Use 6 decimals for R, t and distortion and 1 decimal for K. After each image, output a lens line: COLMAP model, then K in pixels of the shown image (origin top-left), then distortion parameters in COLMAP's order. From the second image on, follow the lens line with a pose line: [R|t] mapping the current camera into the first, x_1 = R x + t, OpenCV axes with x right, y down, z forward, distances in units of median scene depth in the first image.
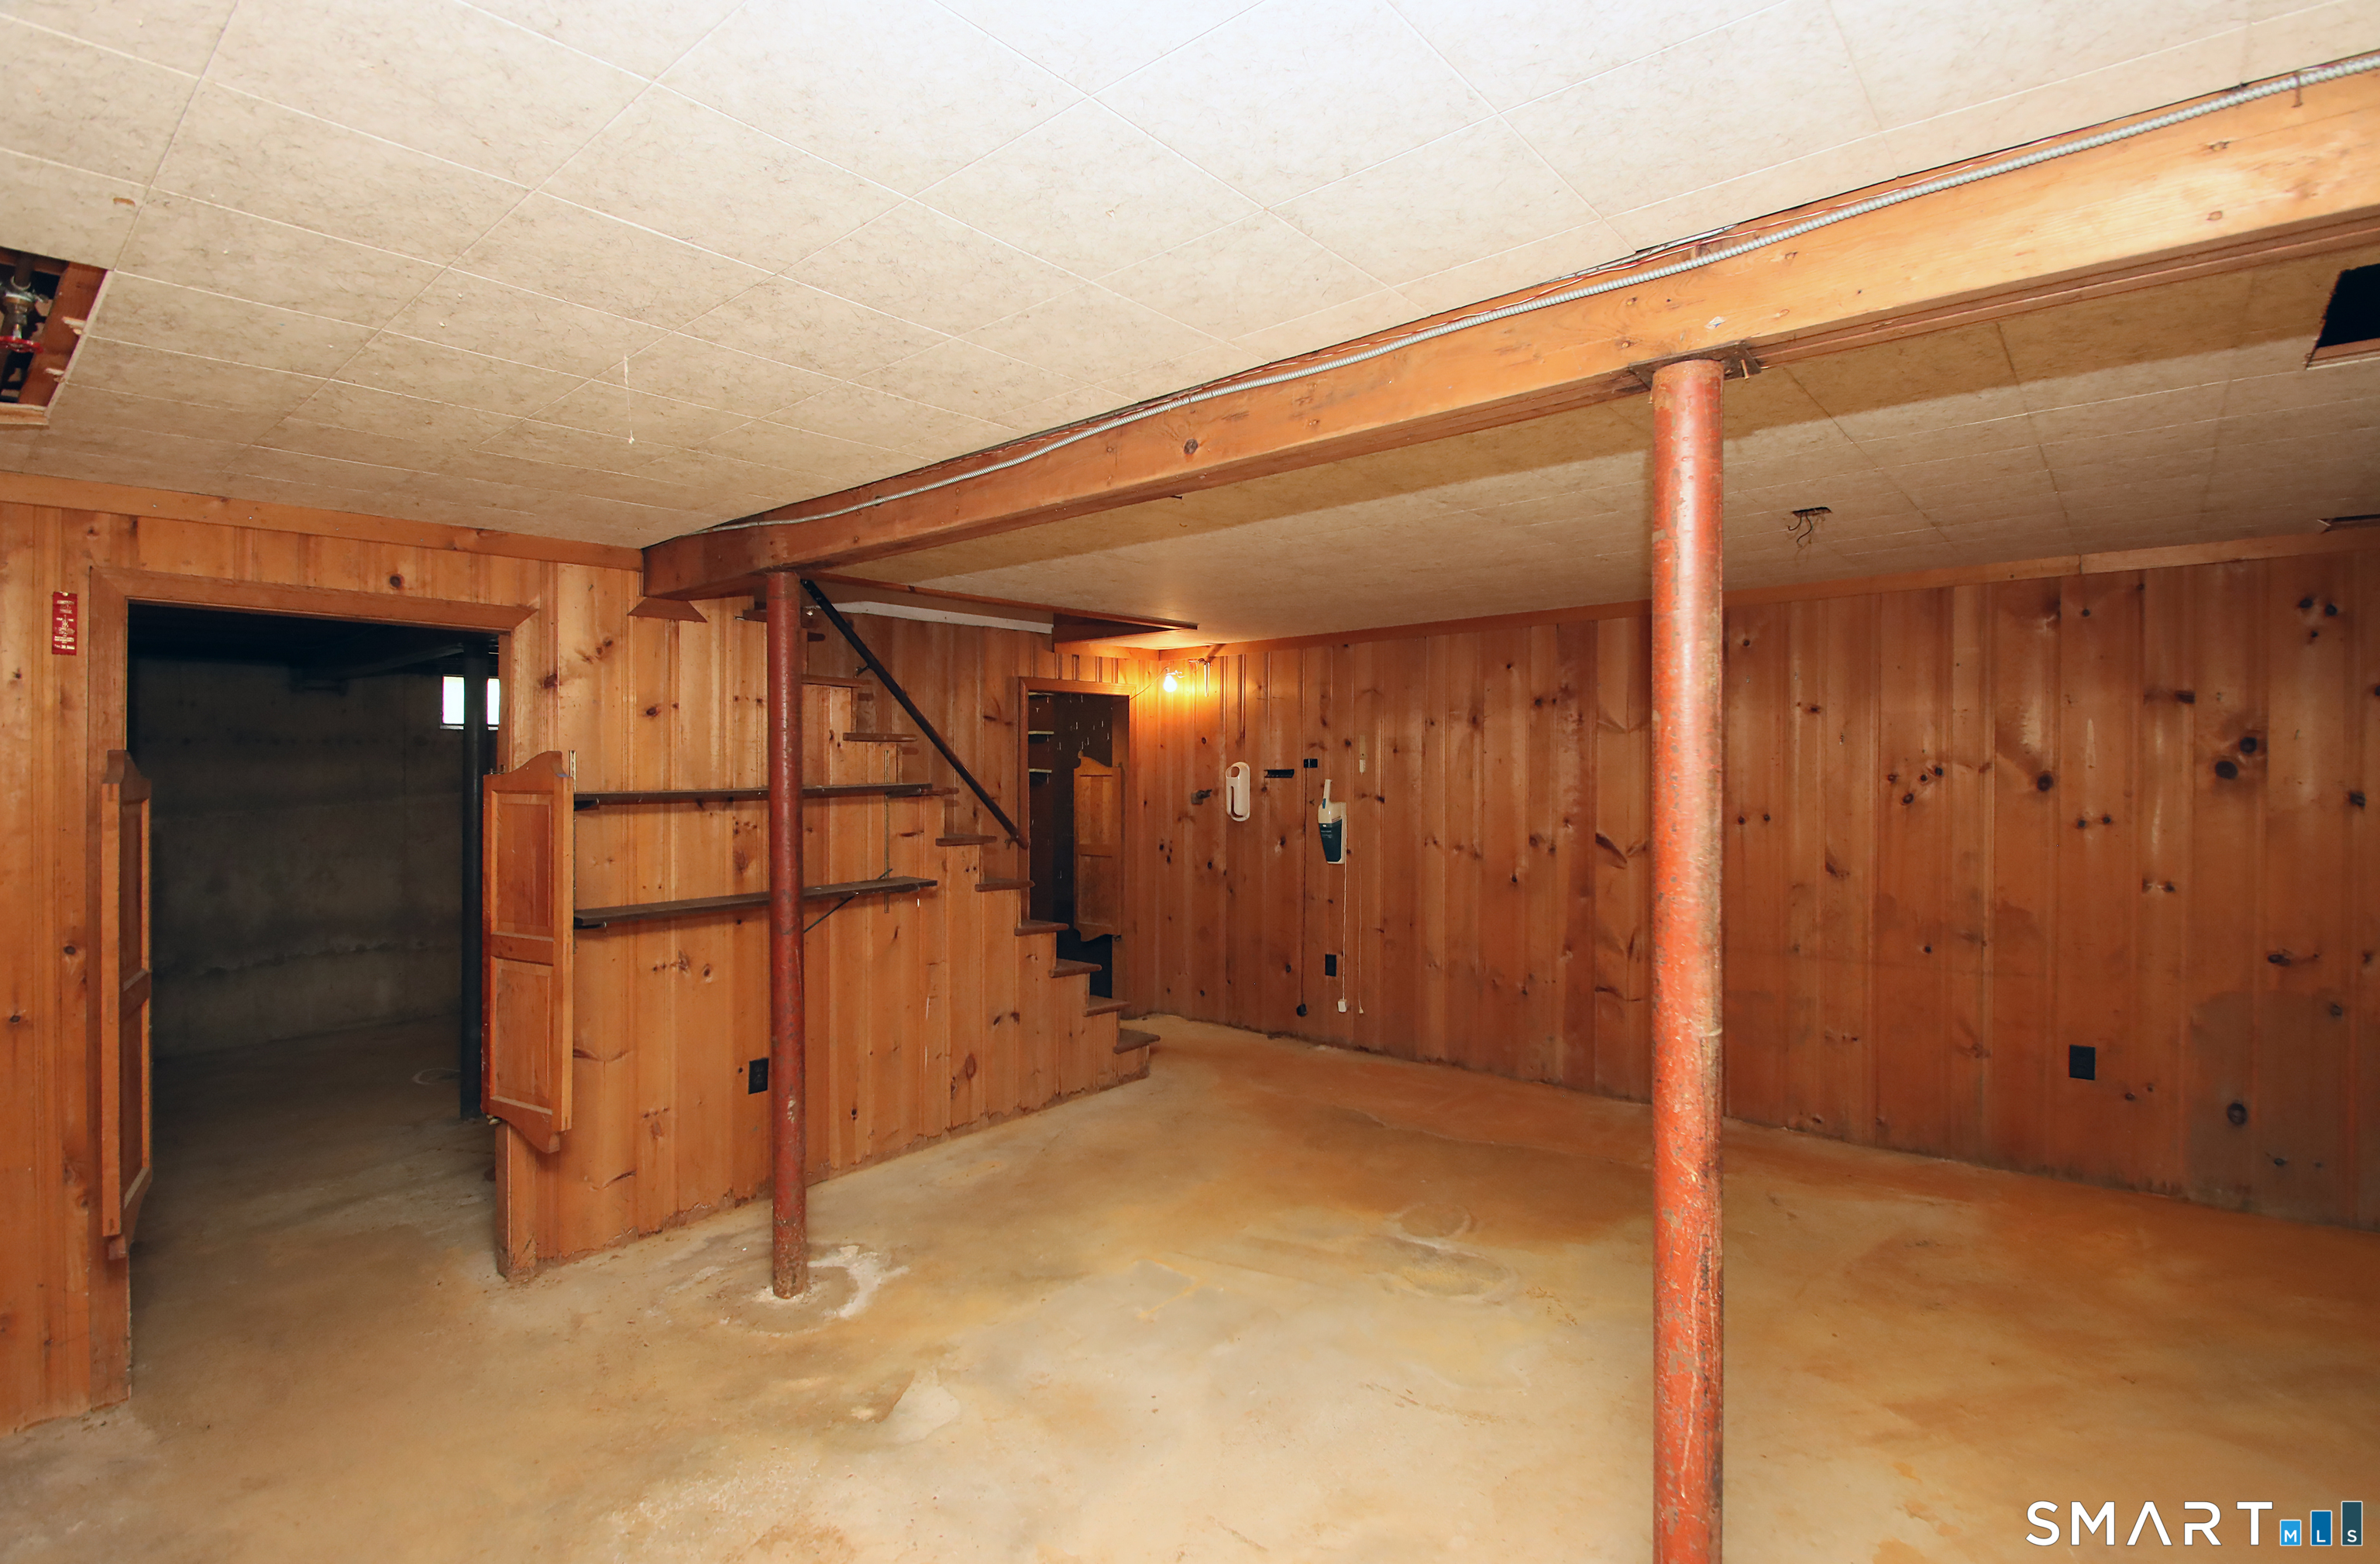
lens RADIAL K [[1106.3, 0, 1197.4], [0, 1106.3, 794.3], [0, 0, 1]] dist [0.022418, -0.023639]
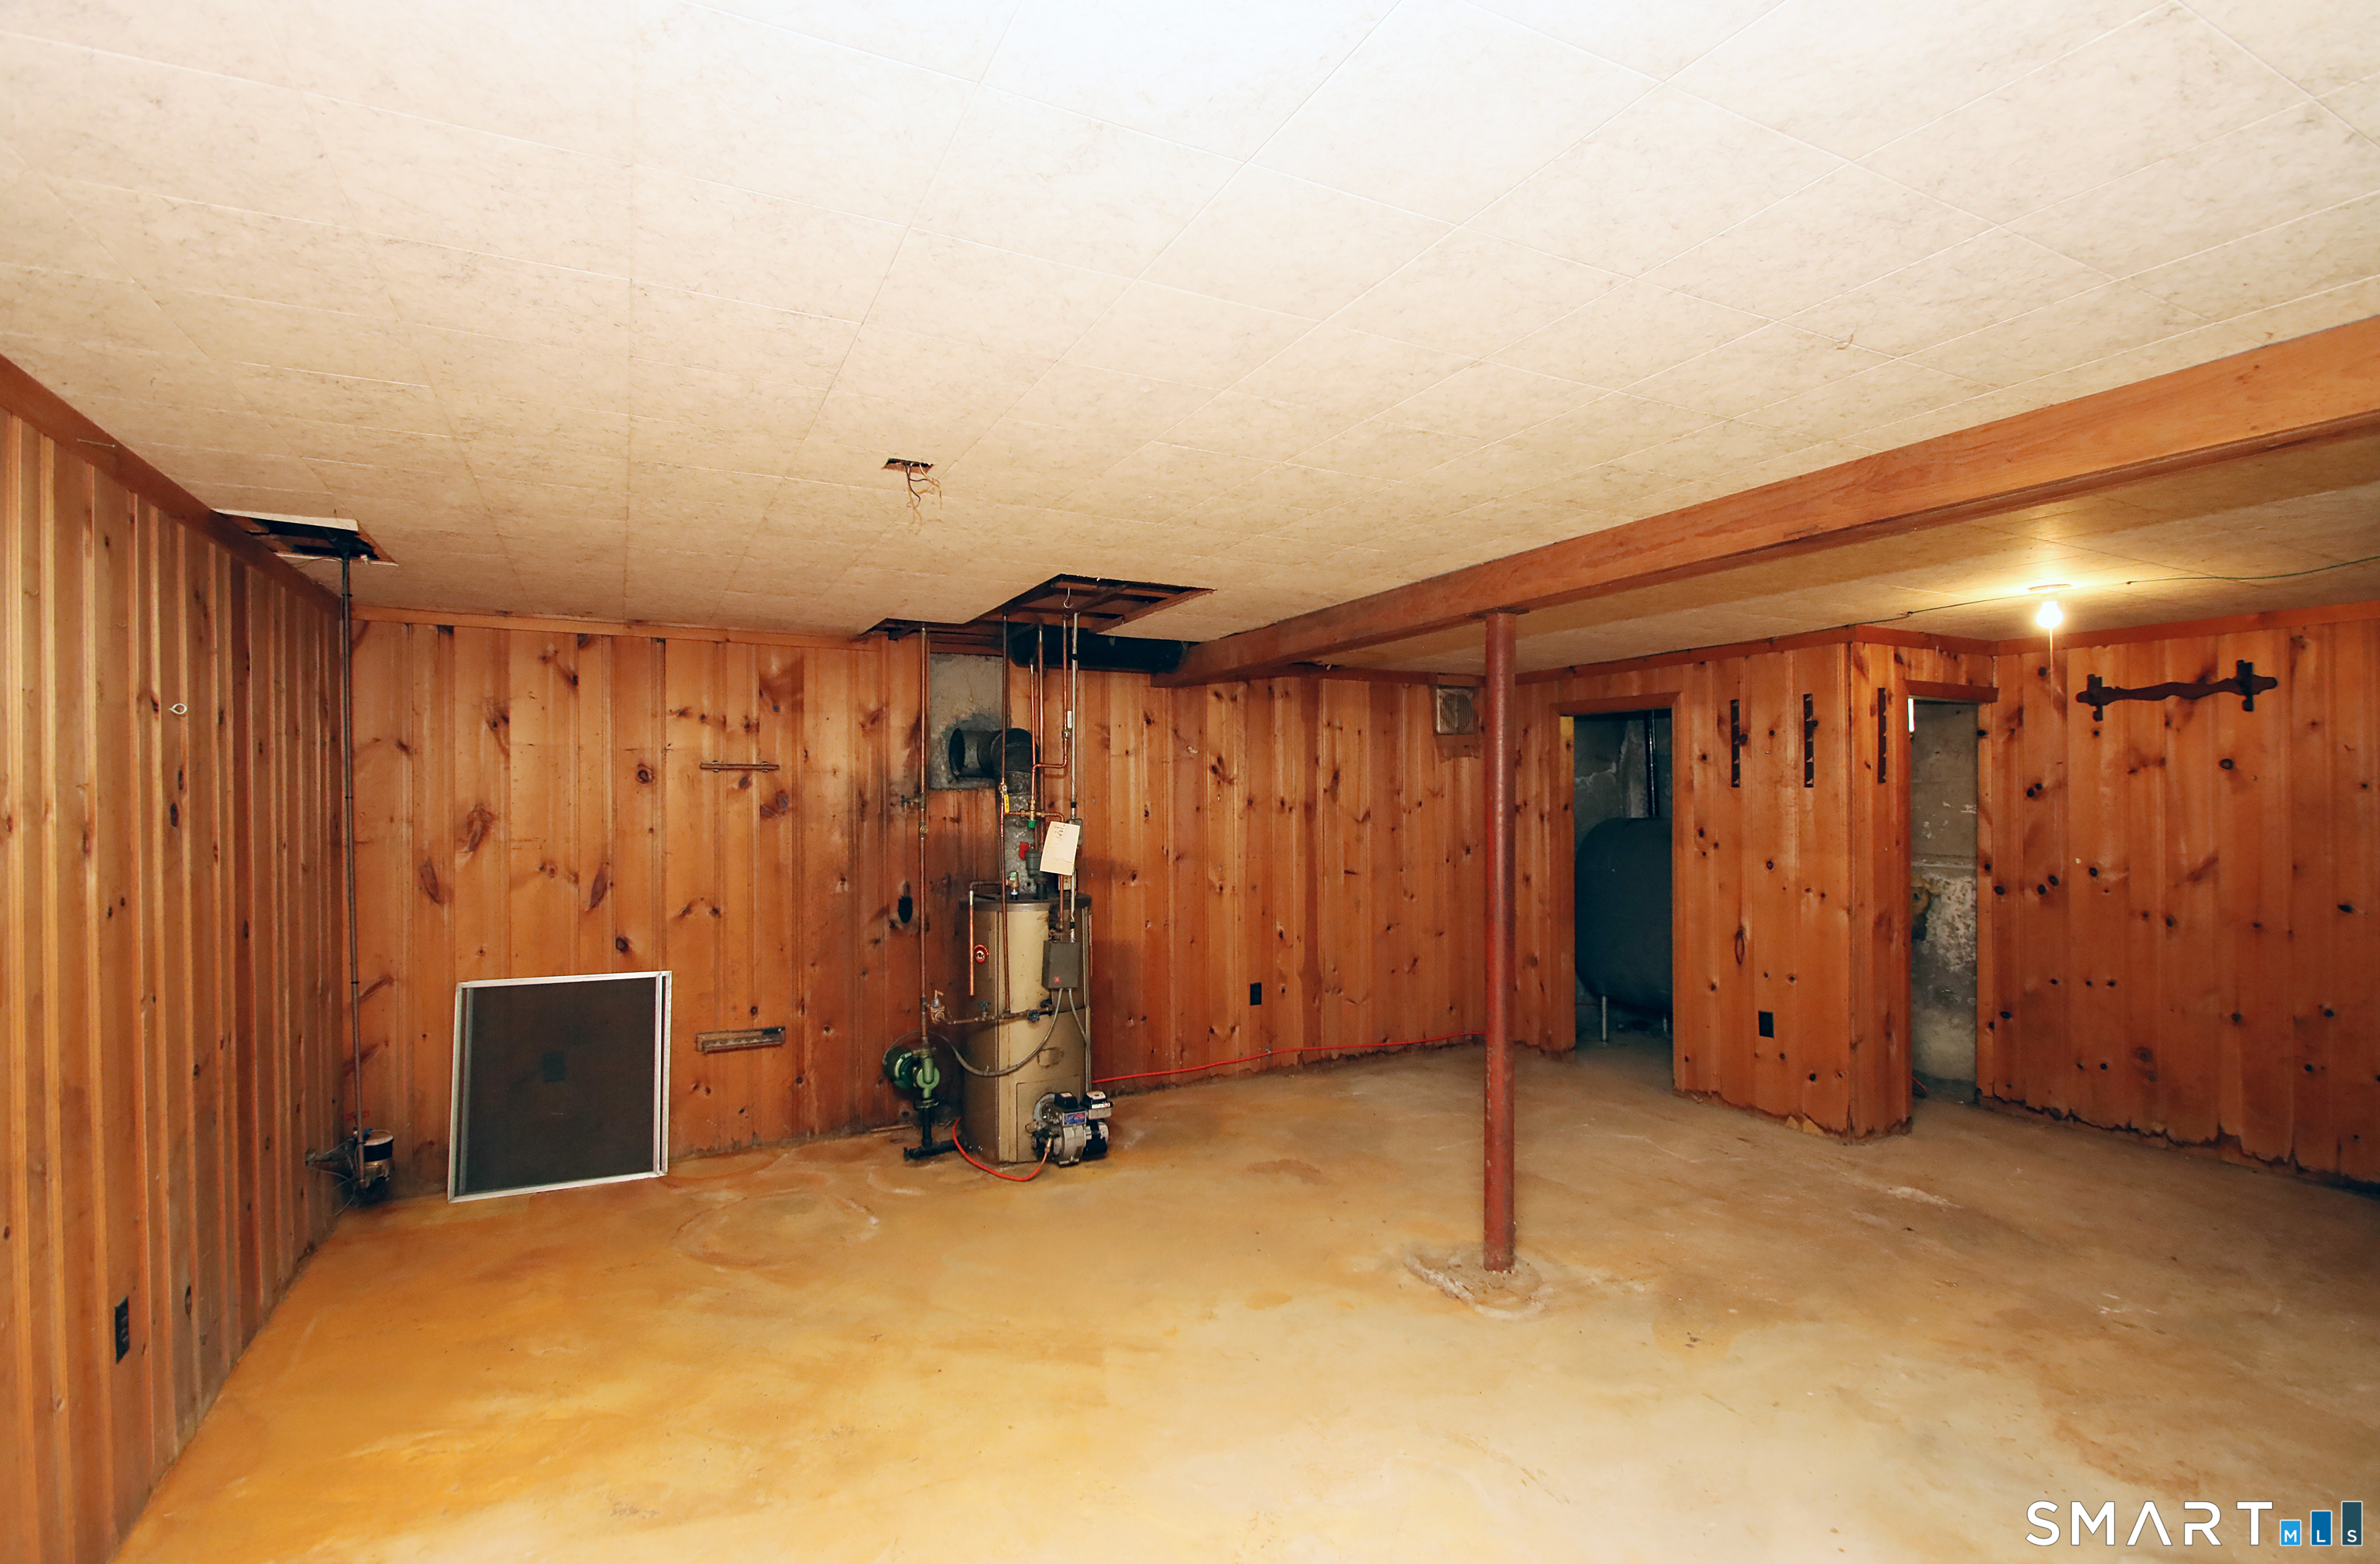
lens RADIAL K [[1106.3, 0, 1197.4], [0, 1106.3, 794.3], [0, 0, 1]] dist [0.022418, -0.023639]
pose [[-0.930287, 0.015388, 0.366510, 0.087720], [0.022761, 0.999616, 0.015805, -0.036198], [-0.366126, 0.023045, -0.930280, 1.658811]]
